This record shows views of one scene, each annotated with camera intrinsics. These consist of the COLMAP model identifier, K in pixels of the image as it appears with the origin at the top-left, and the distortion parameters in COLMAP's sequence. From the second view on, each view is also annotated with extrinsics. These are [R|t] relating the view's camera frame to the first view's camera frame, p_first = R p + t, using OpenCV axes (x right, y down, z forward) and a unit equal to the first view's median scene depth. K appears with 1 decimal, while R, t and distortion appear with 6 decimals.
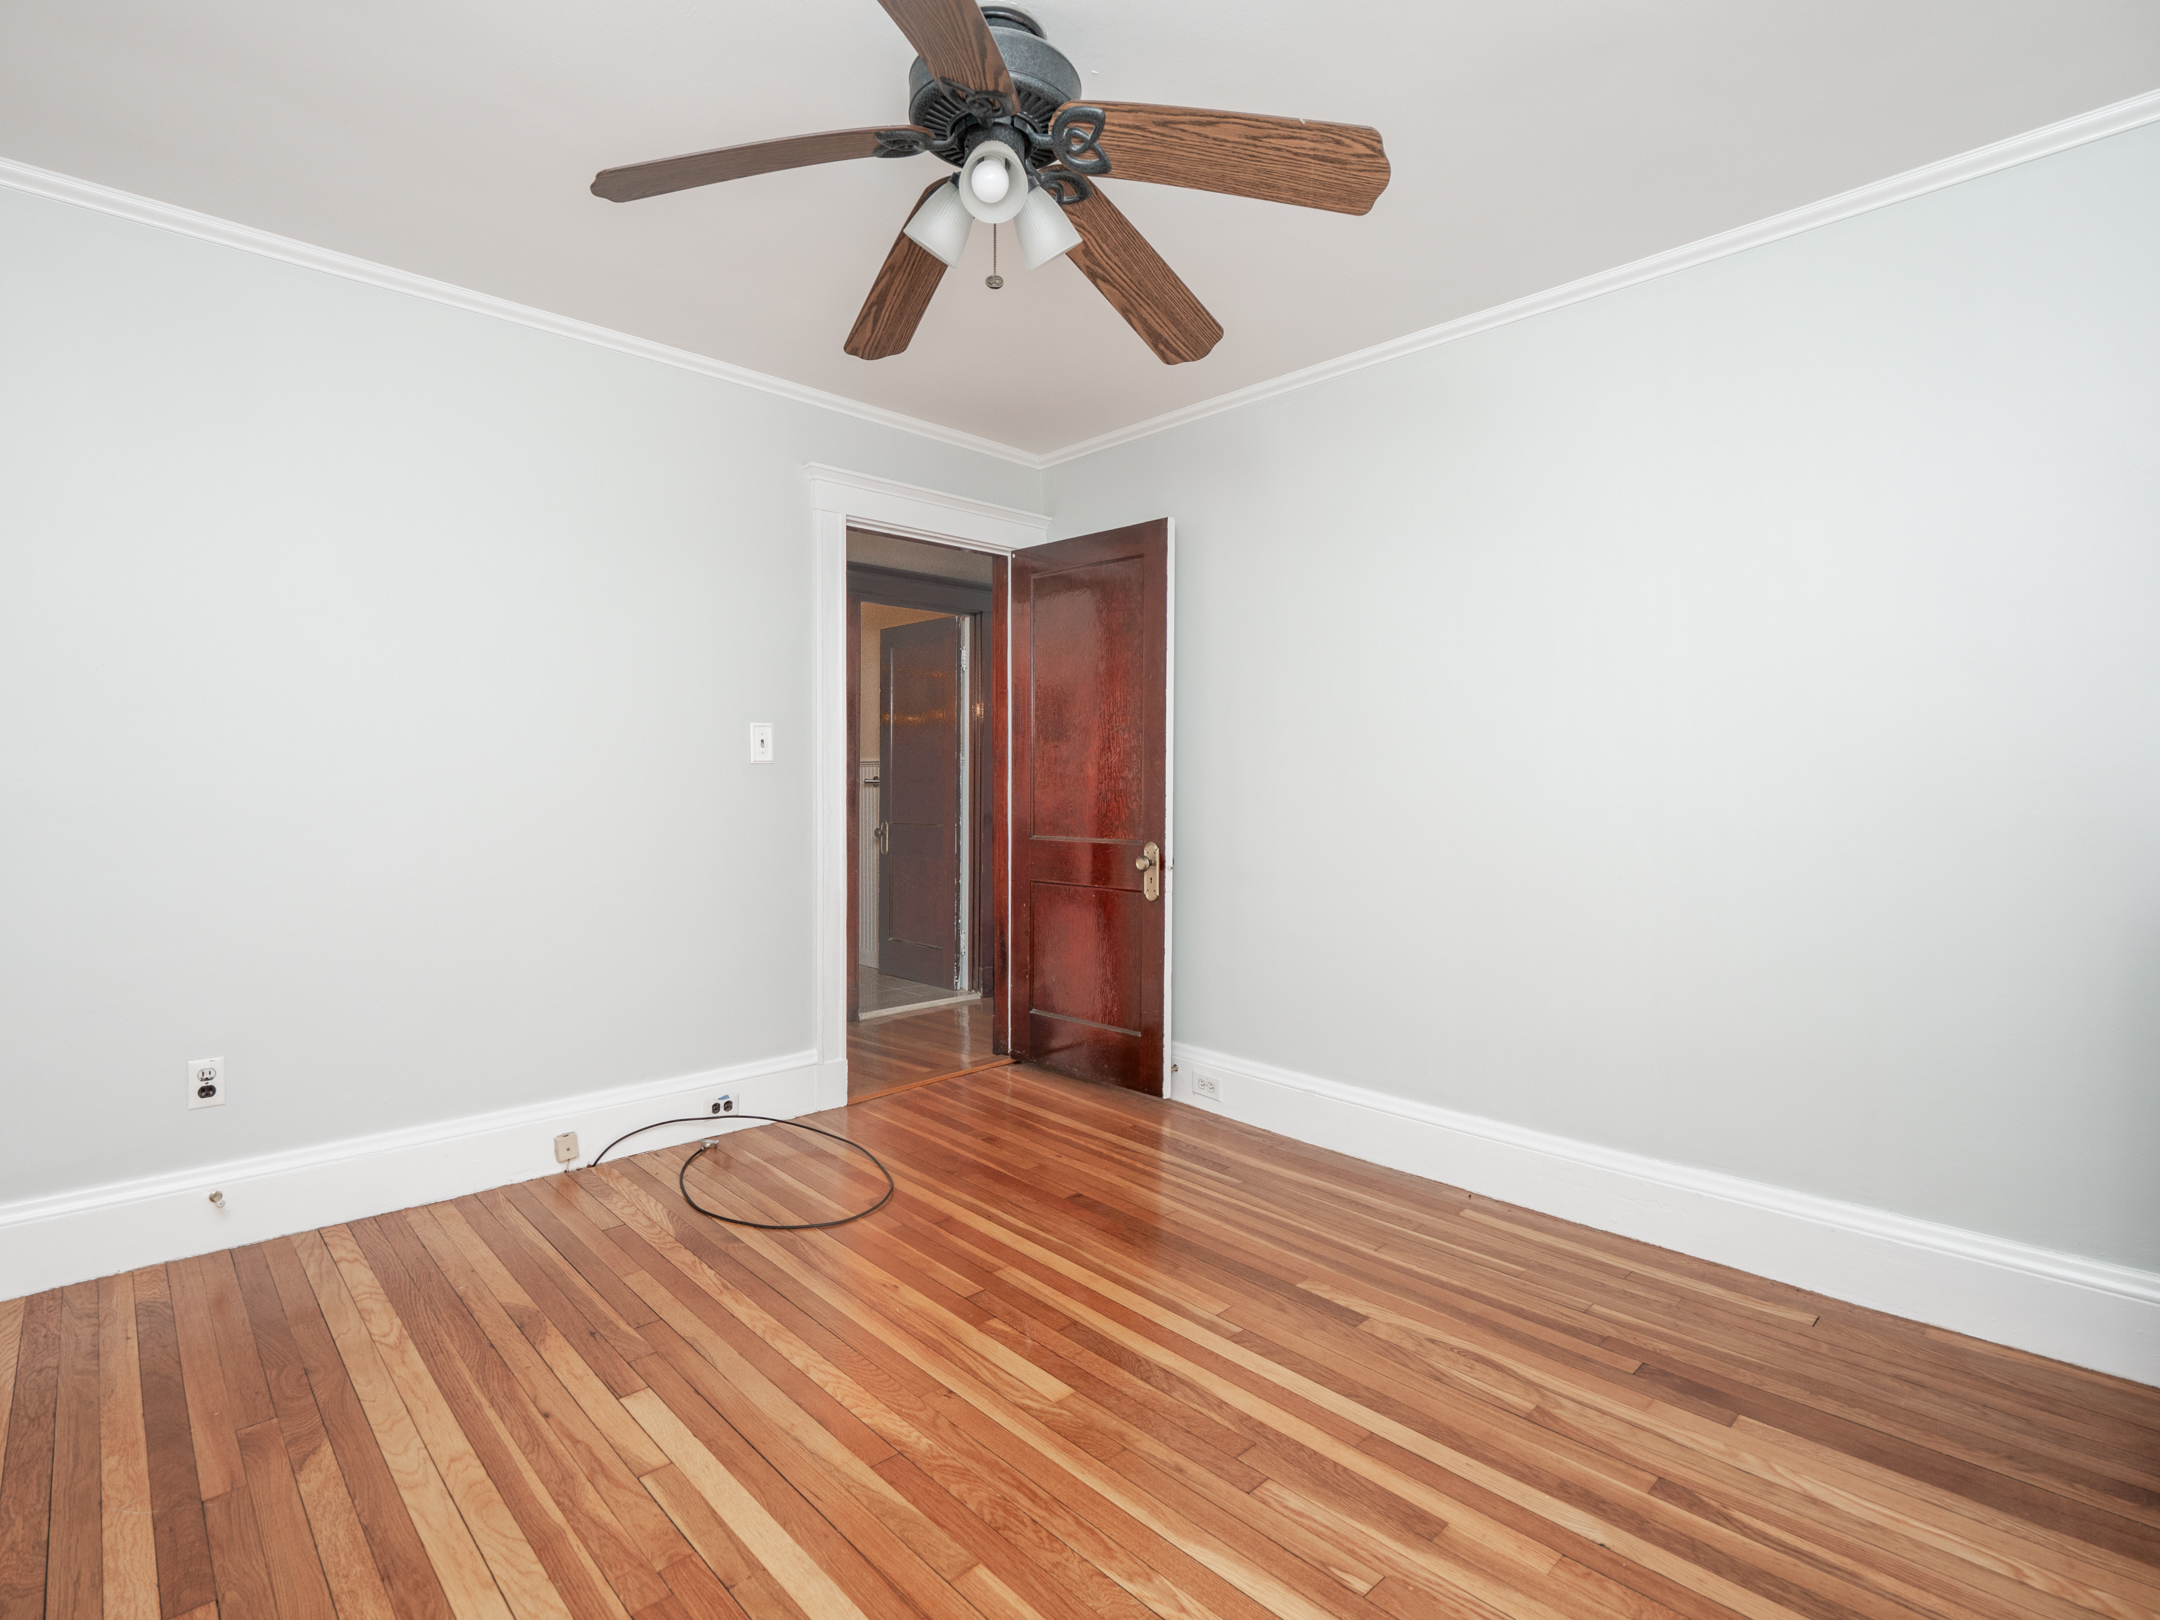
lens RADIAL K [[1050.3, 0, 1064.2], [0, 1050.3, 795.2], [0, 0, 1]] dist [-0.008247, -0.005864]
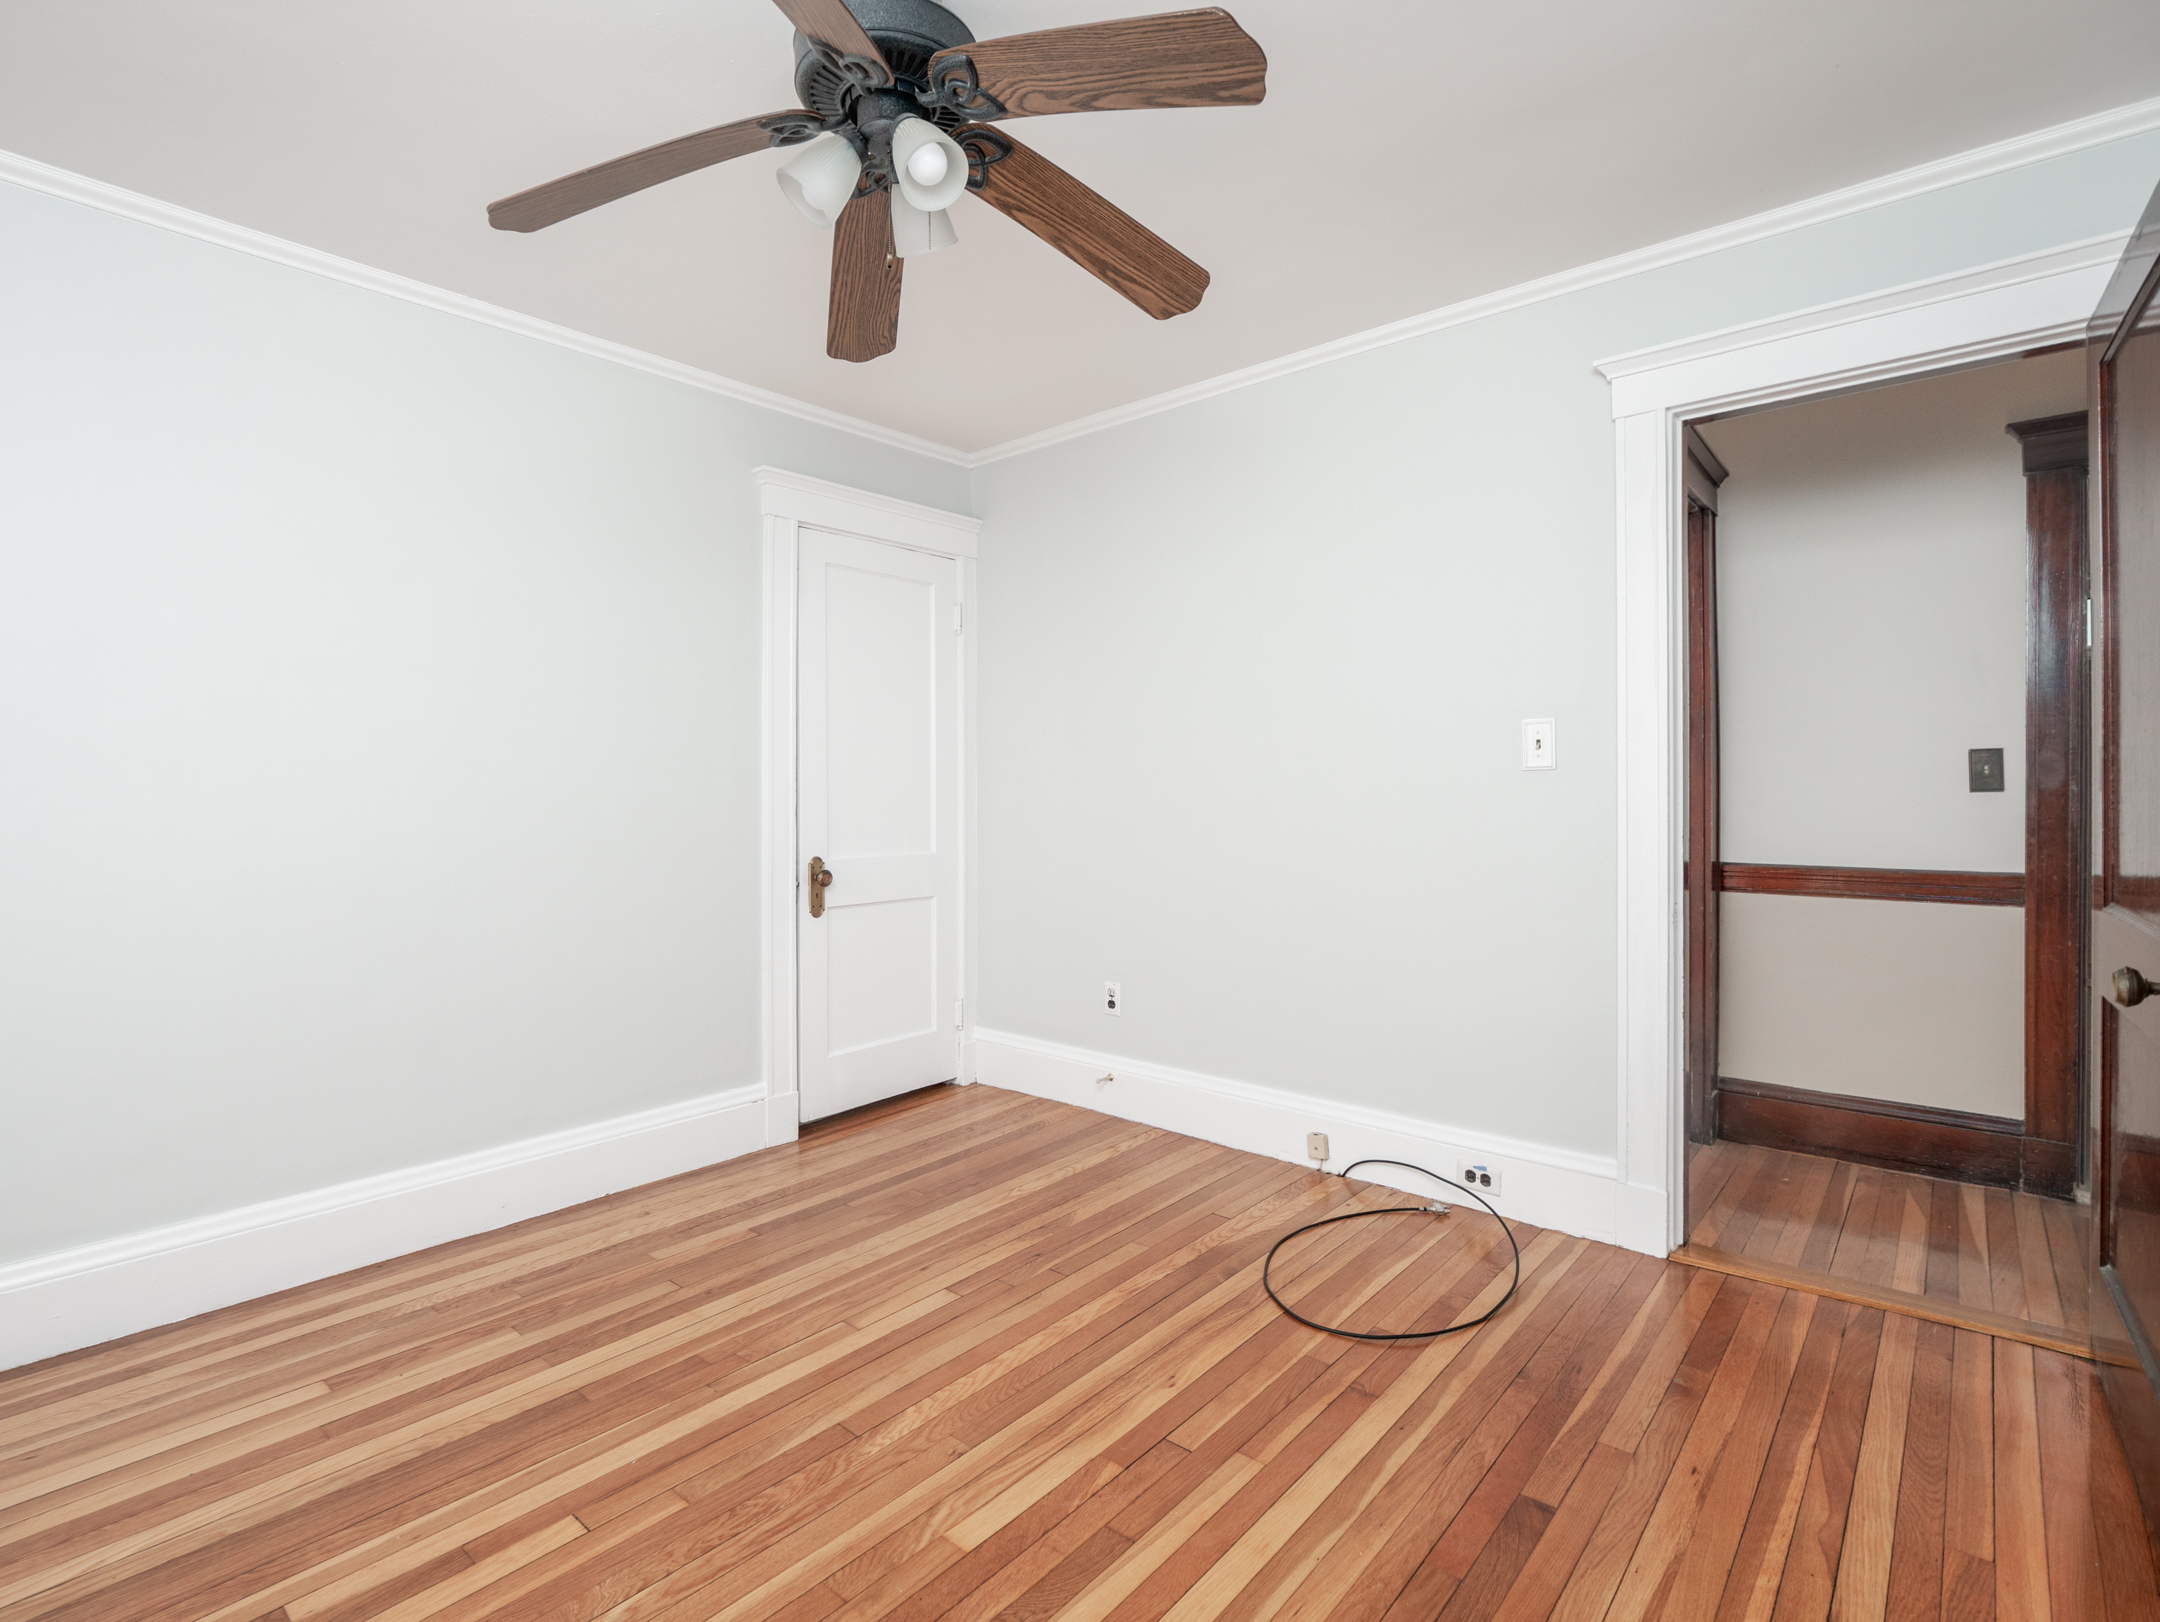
lens RADIAL K [[1050.3, 0, 1064.2], [0, 1050.3, 796.2], [0, 0, 1]] dist [-0.008247, -0.005864]
pose [[0.096695, 0.002129, -0.995312, 0.660616], [-0.007836, 0.999968, 0.001378, -0.011763], [0.995283, 0.007666, 0.096709, 0.802498]]
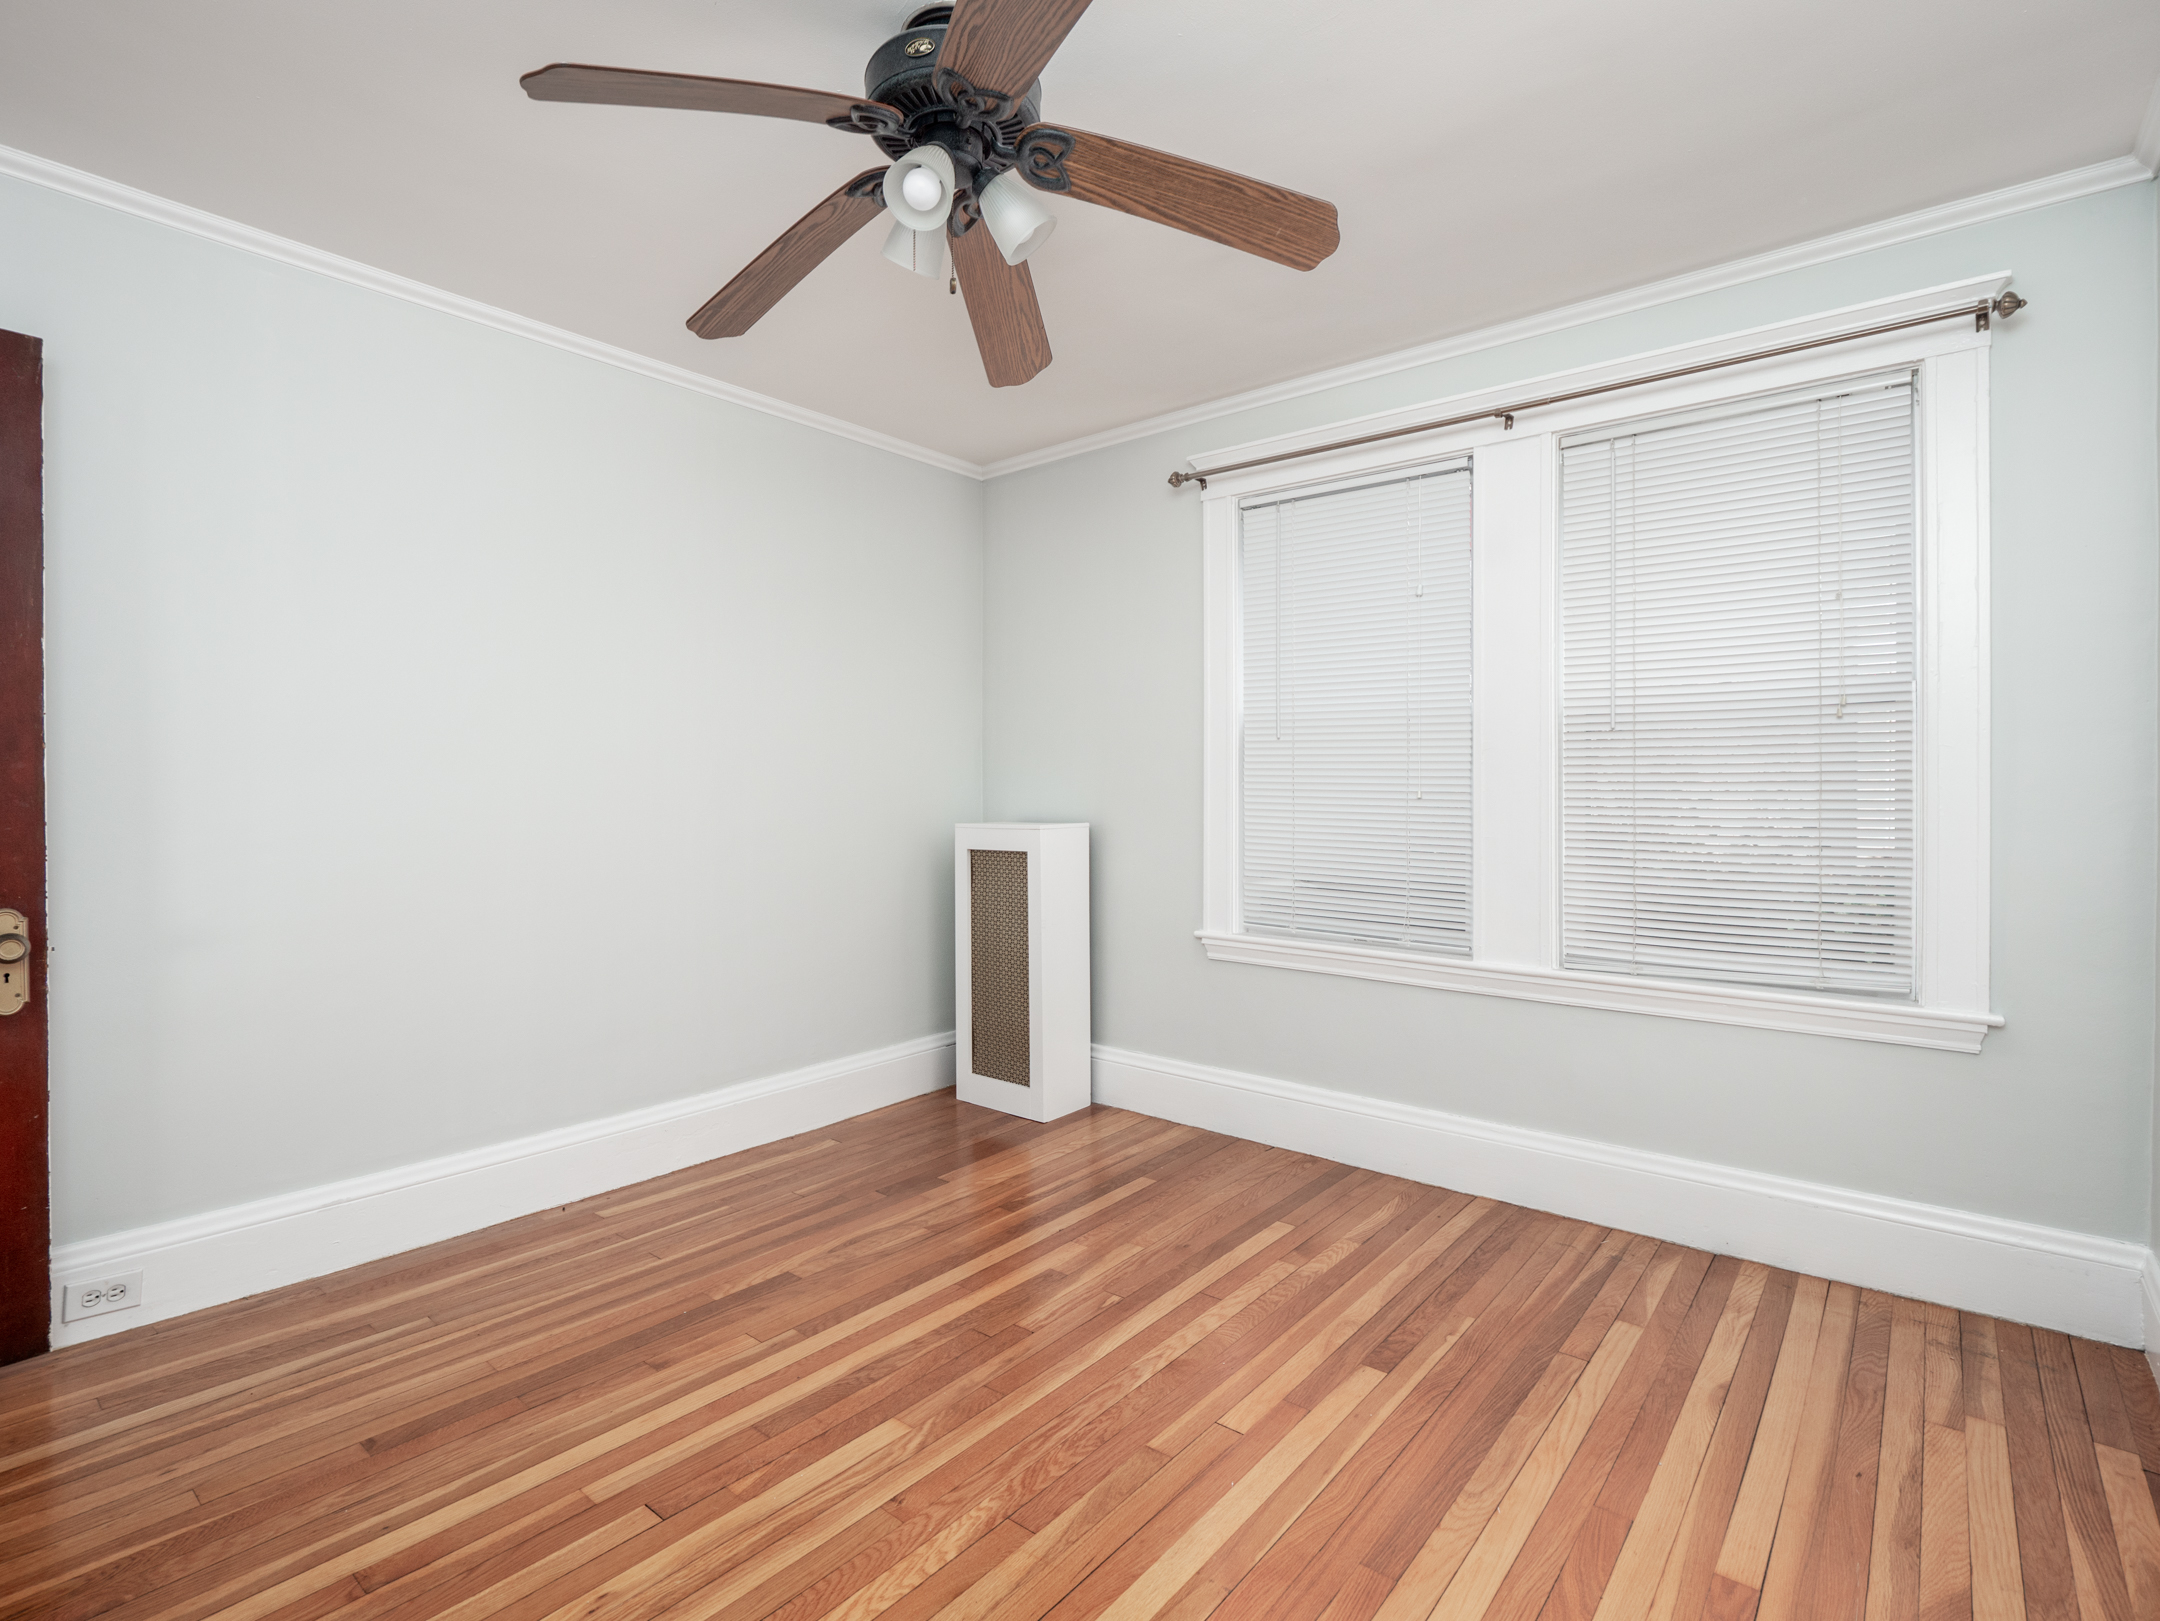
lens RADIAL K [[1050.3, 0, 1064.2], [0, 1050.3, 795.7], [0, 0, 1]] dist [-0.008247, -0.005864]
pose [[-0.120296, -0.008113, 0.992705, -0.790523], [0.015178, 0.999835, 0.010011, -0.017469], [-0.992622, 0.016272, -0.120153, 0.767383]]
